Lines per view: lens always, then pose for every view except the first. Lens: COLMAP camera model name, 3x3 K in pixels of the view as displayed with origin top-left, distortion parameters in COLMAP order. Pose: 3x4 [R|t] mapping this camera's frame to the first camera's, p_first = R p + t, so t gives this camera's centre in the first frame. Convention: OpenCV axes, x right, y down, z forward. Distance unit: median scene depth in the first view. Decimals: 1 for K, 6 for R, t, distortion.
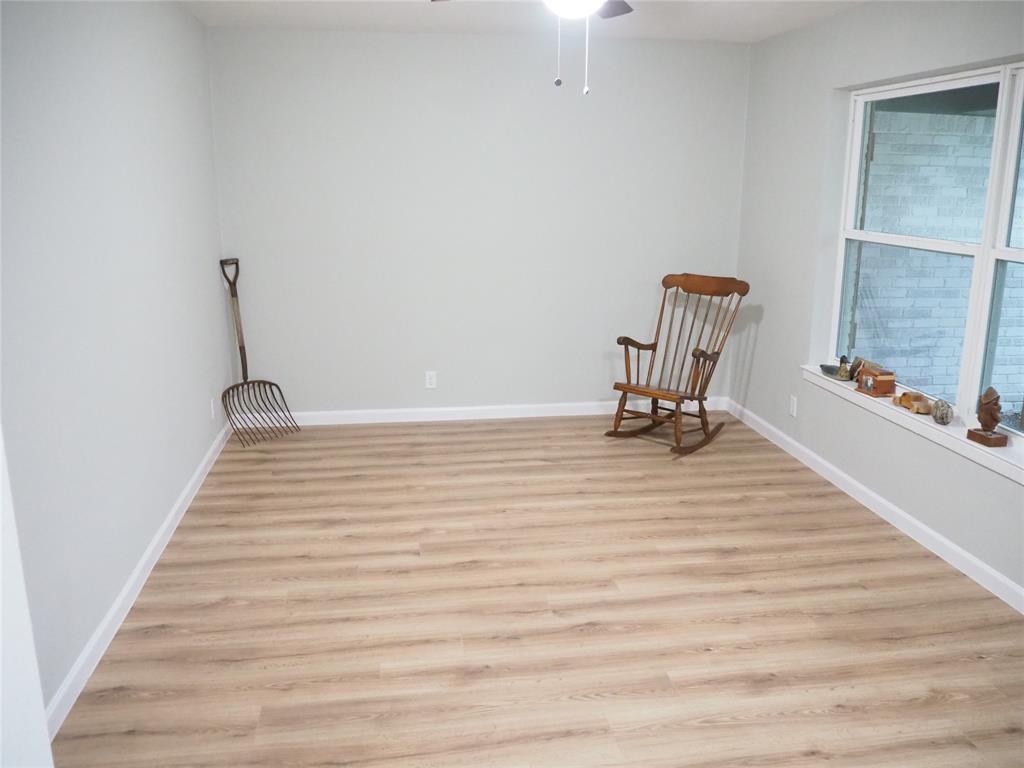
lens RADIAL K [[861.6, 0, 517.7], [0, 861.6, 384.7], [0, 0, 1]] dist [-0.048362, 0.015772]
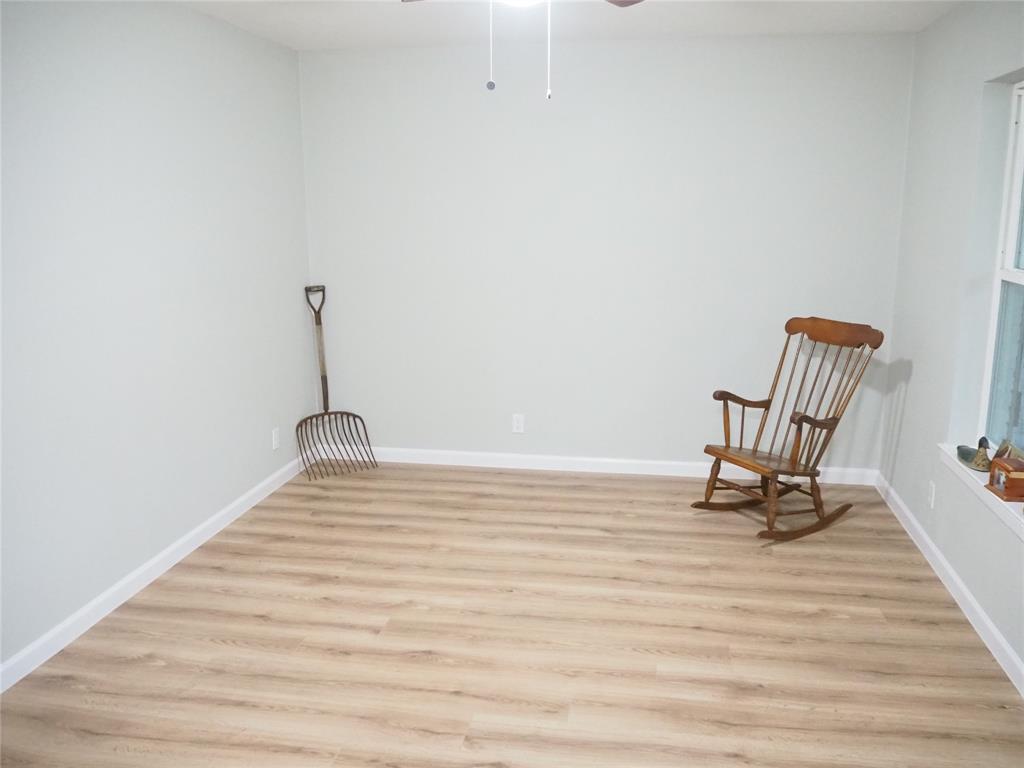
lens RADIAL K [[861.6, 0, 517.7], [0, 861.6, 384.7], [0, 0, 1]] dist [-0.048362, 0.015772]
pose [[0.947202, 0.059365, -0.315093, 0.211648], [-0.067087, 0.997653, -0.013707, -0.039373], [0.313539, 0.034122, 0.948962, 0.158491]]
